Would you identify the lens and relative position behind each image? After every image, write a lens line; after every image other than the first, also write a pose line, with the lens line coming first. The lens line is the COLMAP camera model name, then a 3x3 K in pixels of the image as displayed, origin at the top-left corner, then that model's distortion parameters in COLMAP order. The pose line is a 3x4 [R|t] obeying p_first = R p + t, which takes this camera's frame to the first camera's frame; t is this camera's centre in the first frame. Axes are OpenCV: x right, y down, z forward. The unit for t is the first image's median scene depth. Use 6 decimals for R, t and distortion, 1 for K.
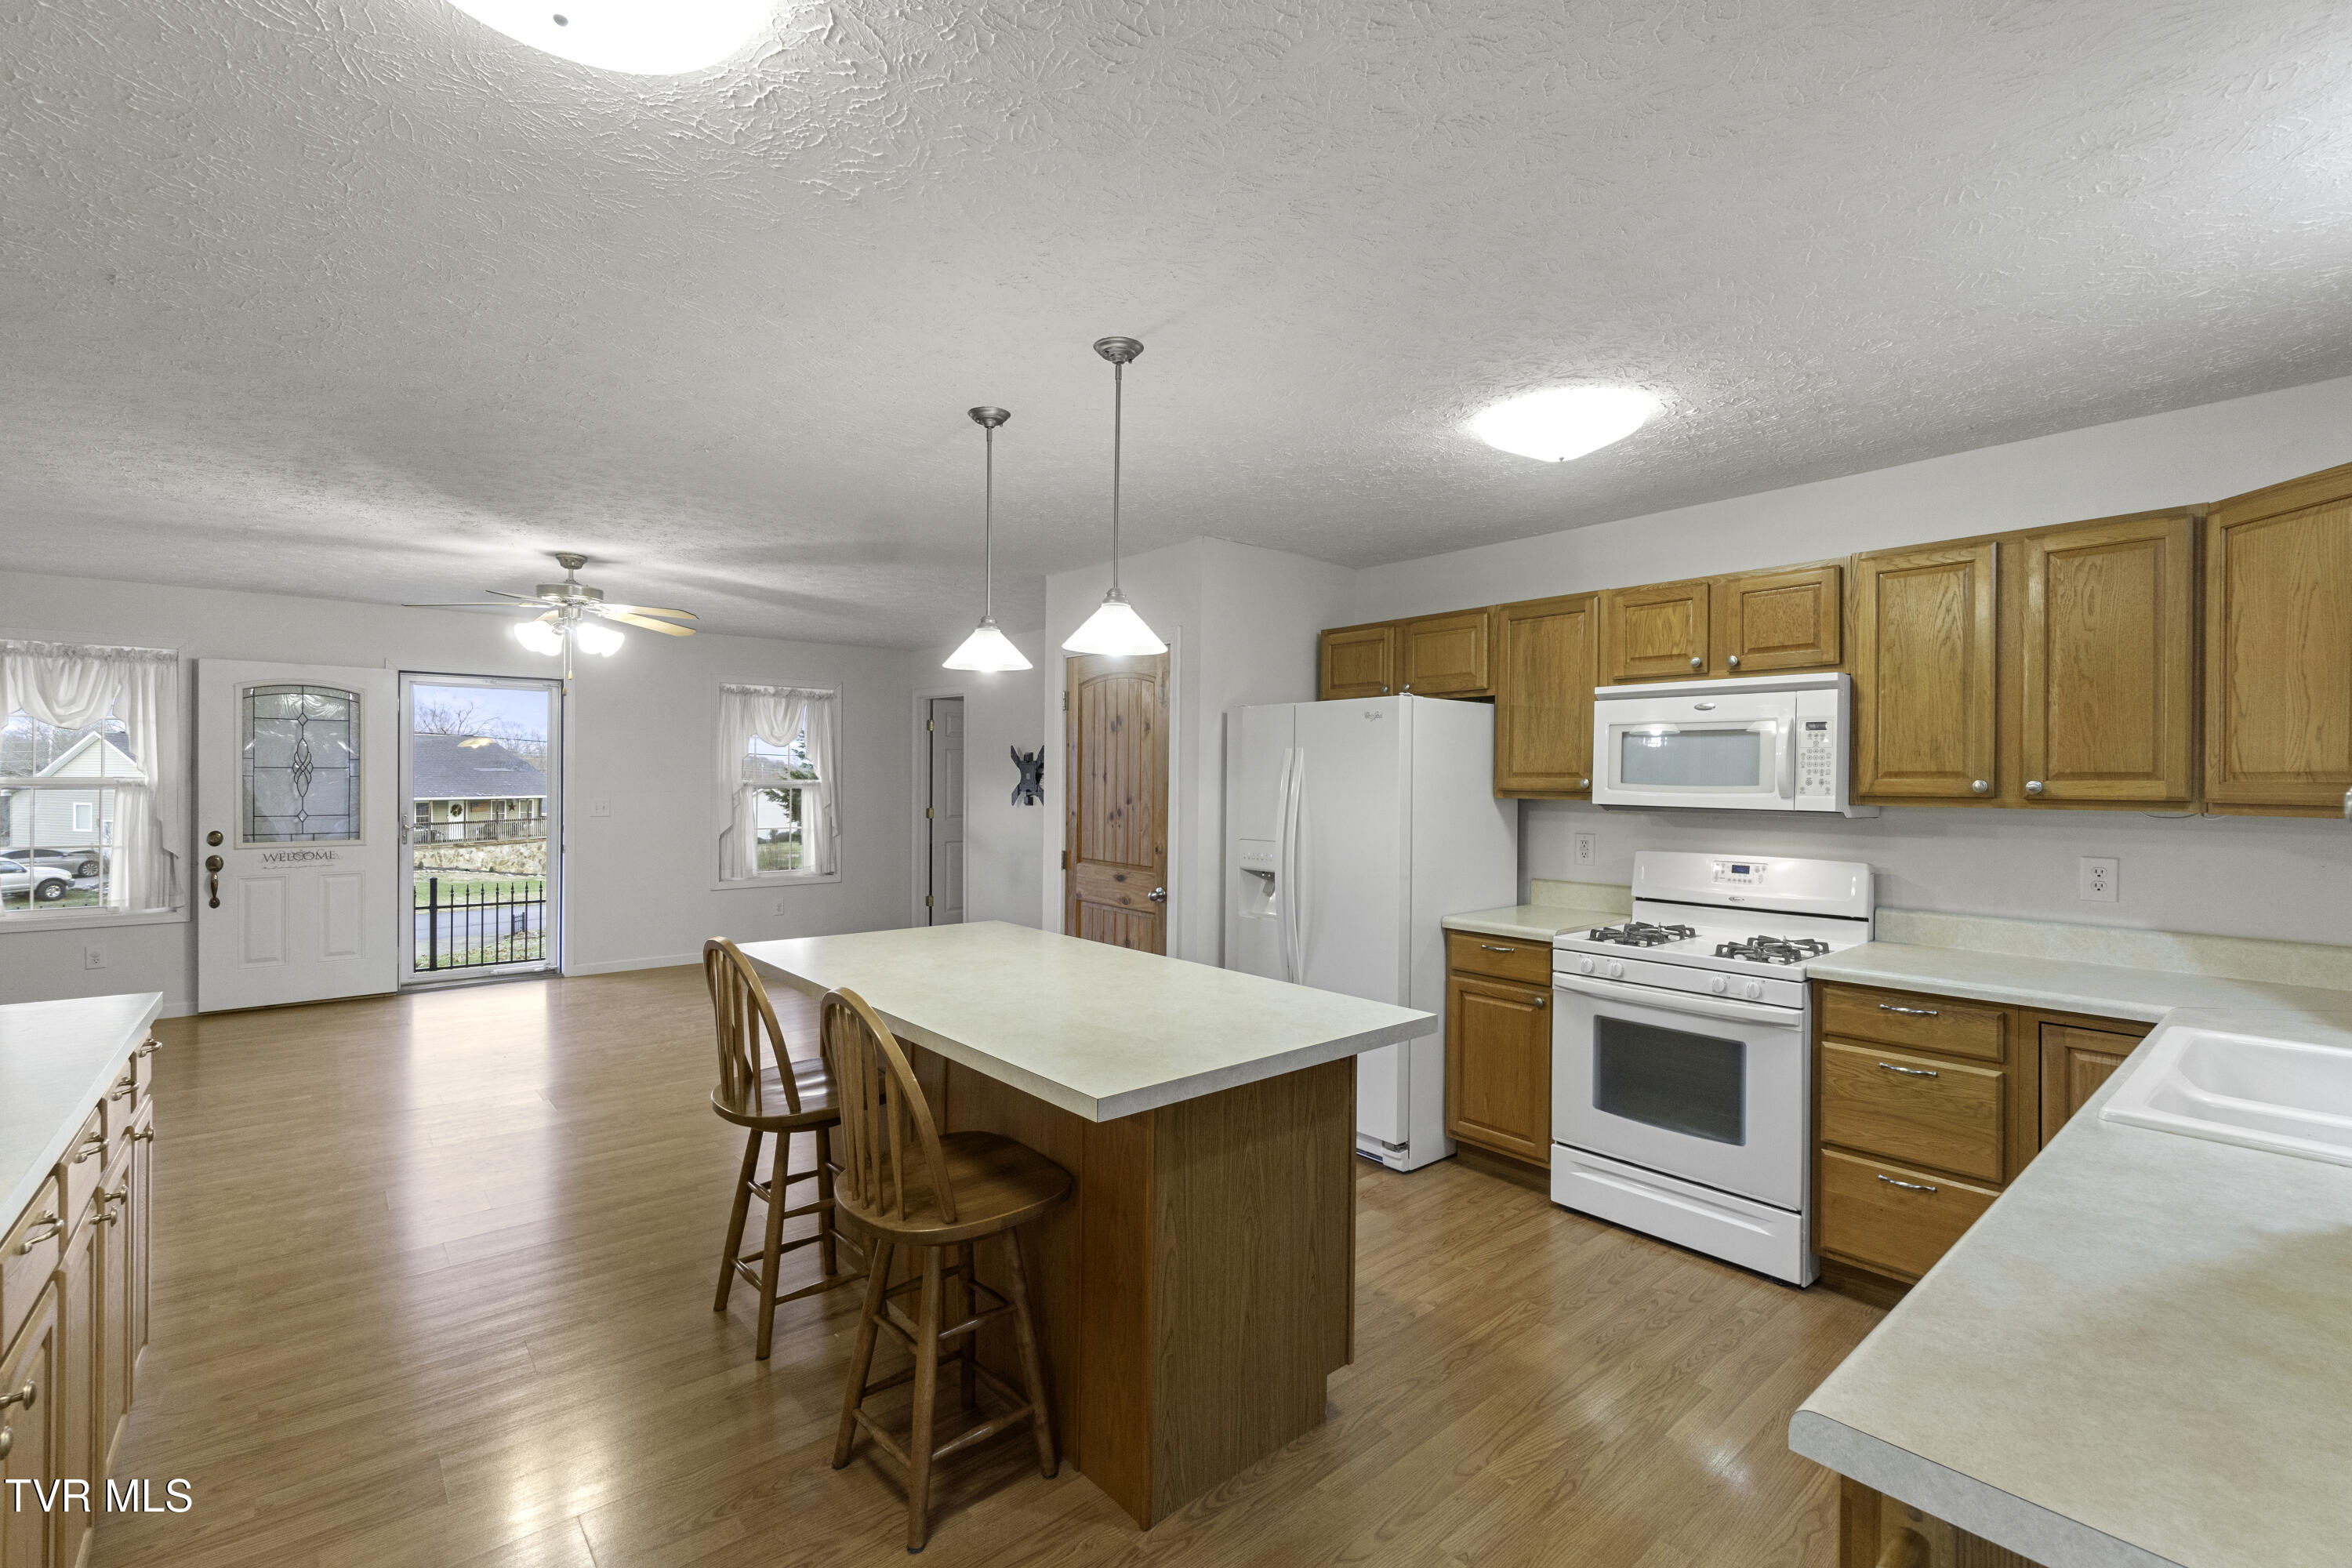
lens RADIAL K [[1019.1, 0, 1172.1], [0, 1019.1, 780.0], [0, 0, 1]] dist [-0.001348, -0.000417]
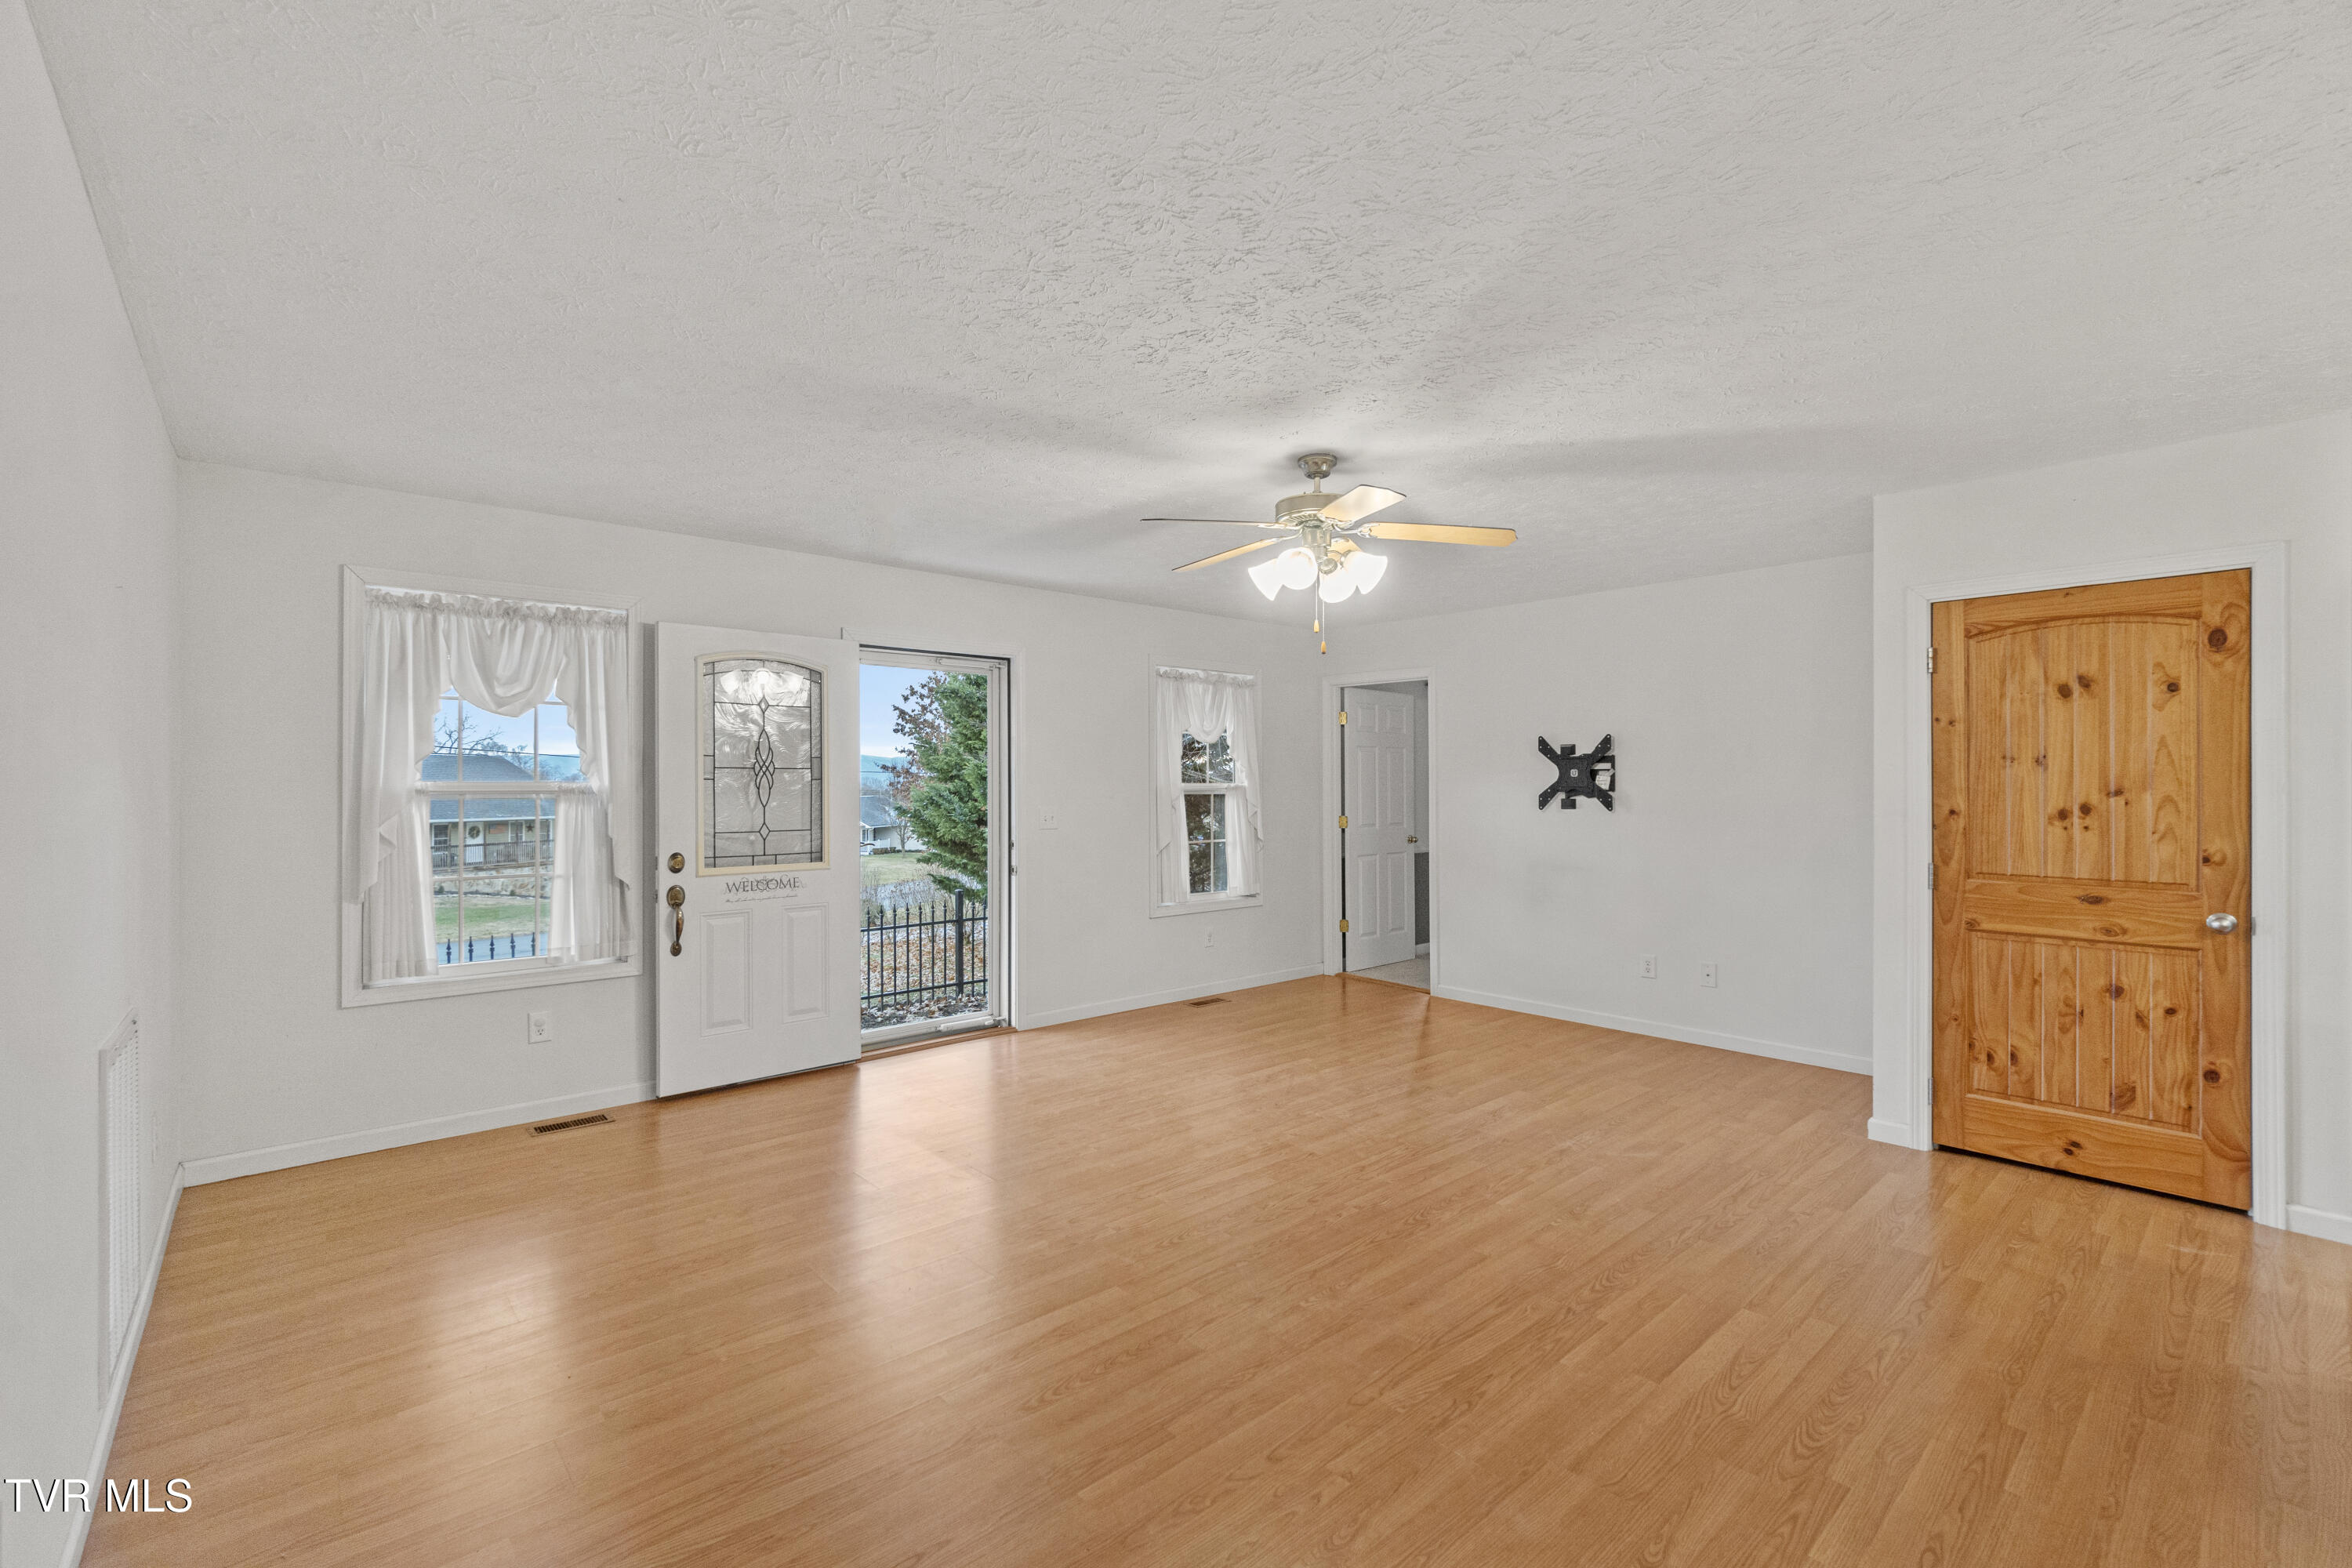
lens RADIAL K [[1009.5, 0, 1176.0], [0, 1009.5, 784.0], [0, 0, 1]] dist [-0.002880, -0.000036]
pose [[0.999613, -0.011233, 0.025455, -0.603279], [0.011487, 0.999885, -0.009869, 0.011287], [-0.025341, 0.010158, 0.999627, 0.252772]]
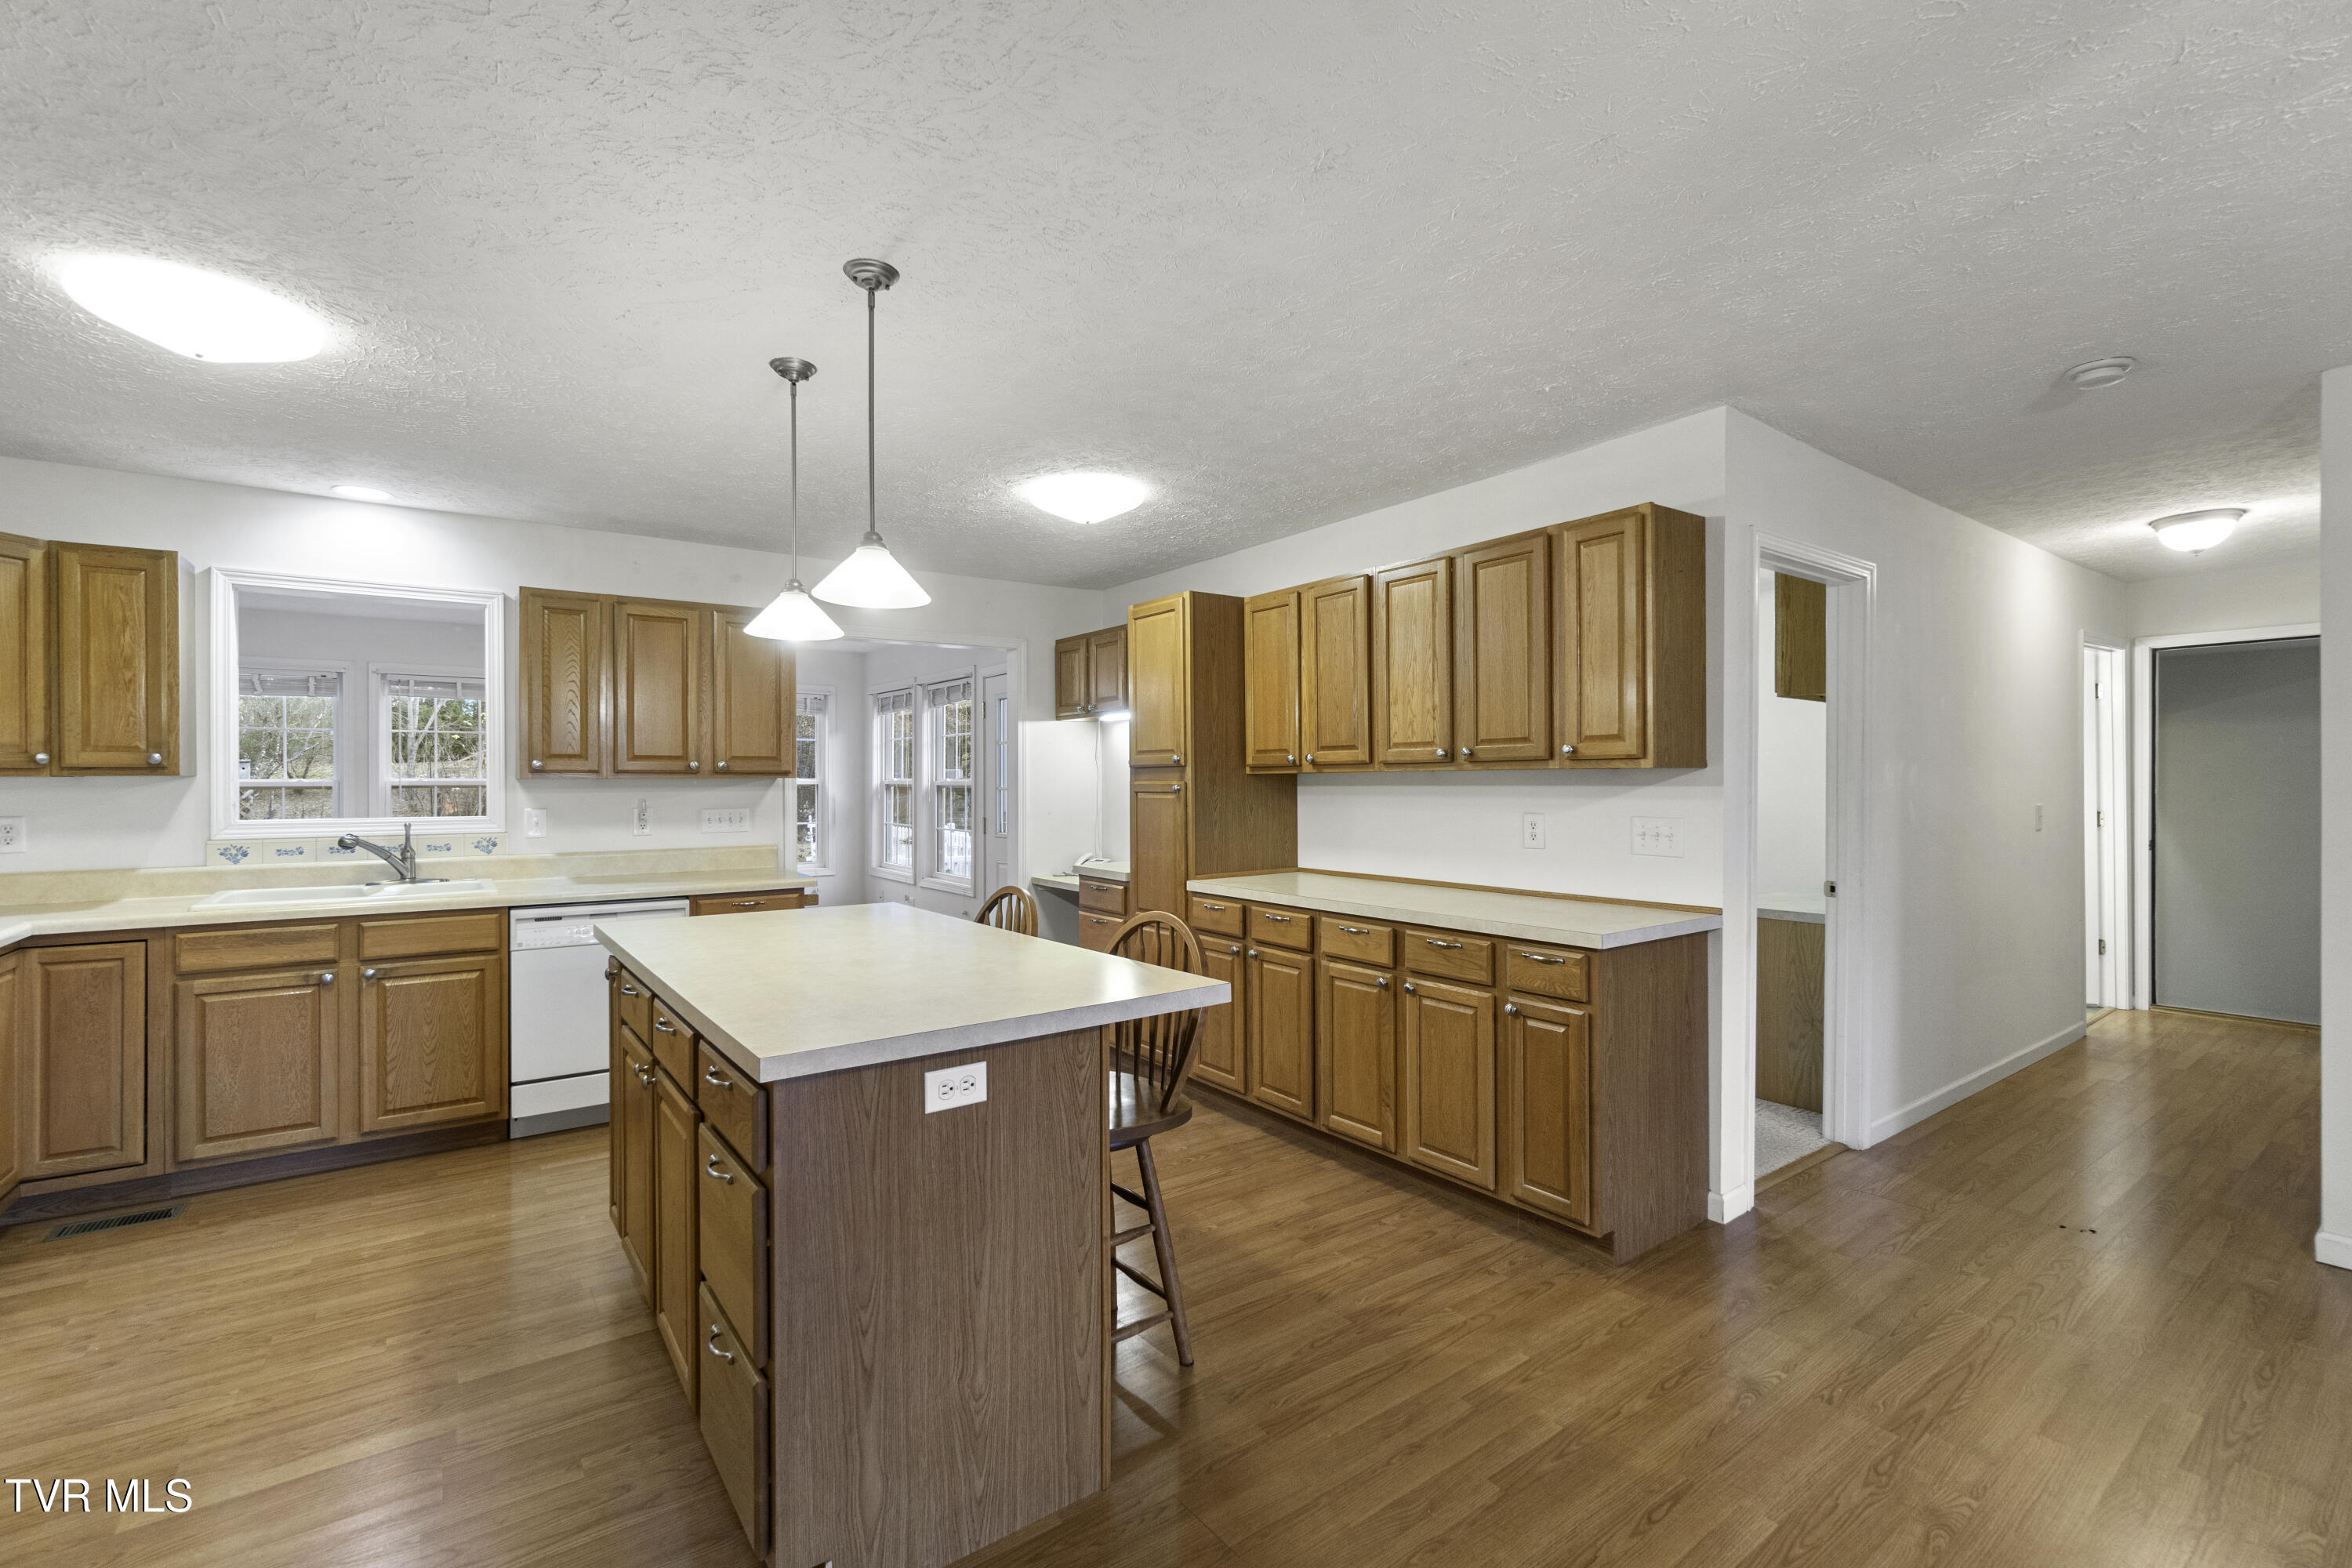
lens RADIAL K [[1019.1, 0, 1172.1], [0, 1019.1, 780.0], [0, 0, 1]] dist [-0.001348, -0.000417]
pose [[-0.997251, -0.005288, 0.073908, -0.236756], [-0.005153, 0.999985, 0.002012, 0.012191], [-0.073918, 0.001626, -0.997263, 0.892763]]
